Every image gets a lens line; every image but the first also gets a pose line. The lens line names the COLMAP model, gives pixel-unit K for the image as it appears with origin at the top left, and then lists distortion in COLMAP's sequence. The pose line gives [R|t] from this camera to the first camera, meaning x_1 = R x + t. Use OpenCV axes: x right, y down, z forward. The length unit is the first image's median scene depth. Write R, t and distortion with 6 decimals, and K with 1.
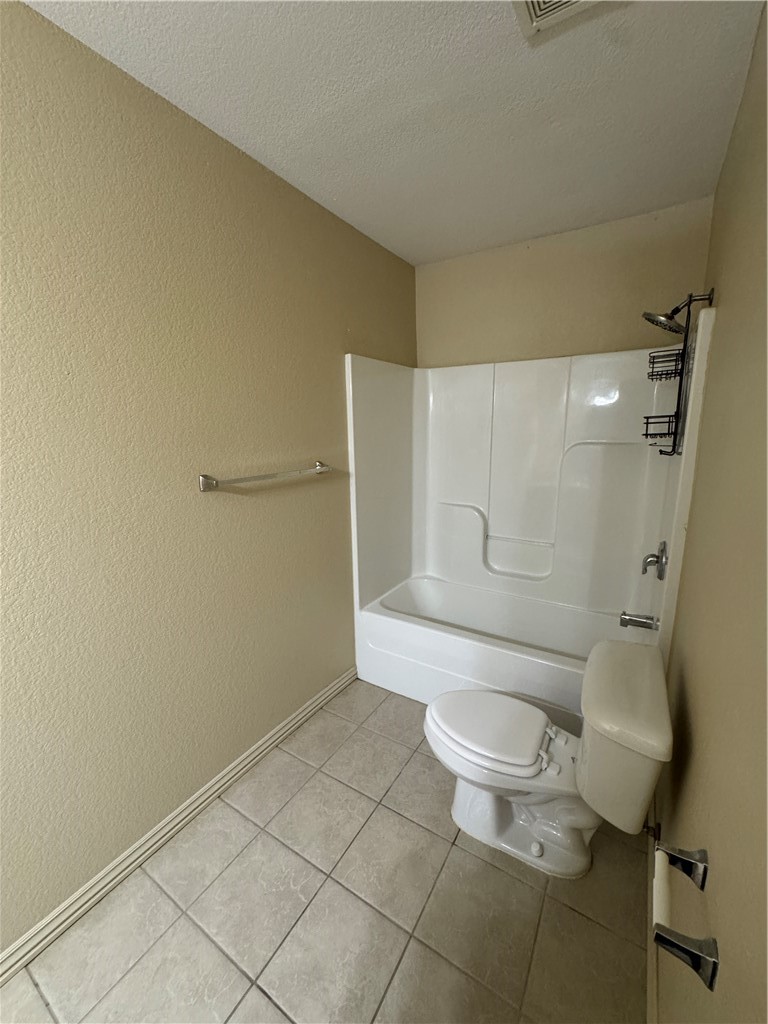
lens RADIAL K [[407.6, 0, 381.7], [0, 407.6, 508.6], [0, 0, 1]] dist [-0.003112, -0.000416]
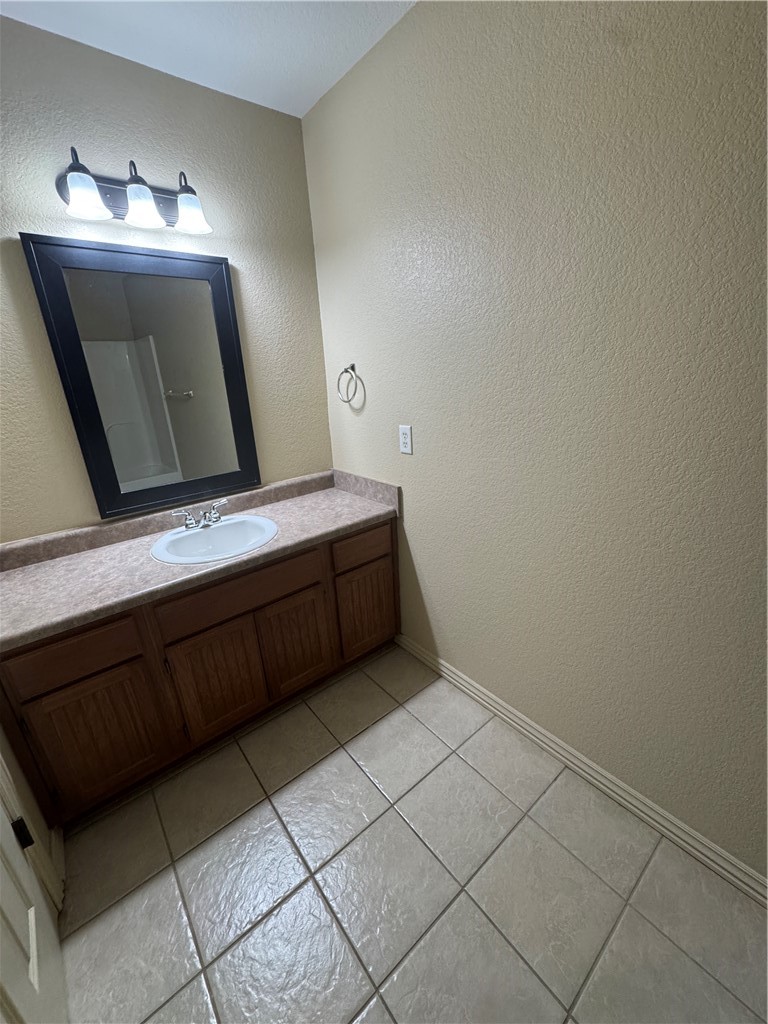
lens RADIAL K [[407.6, 0, 383.0], [0, 407.6, 513.9], [0, 0, 1]] dist [-0.003112, -0.000416]
pose [[-0.333493, 0.341179, -0.878851, 0.176654], [-0.115878, 0.910315, 0.397365, -0.061644], [0.935604, 0.234358, -0.264048, 0.538599]]
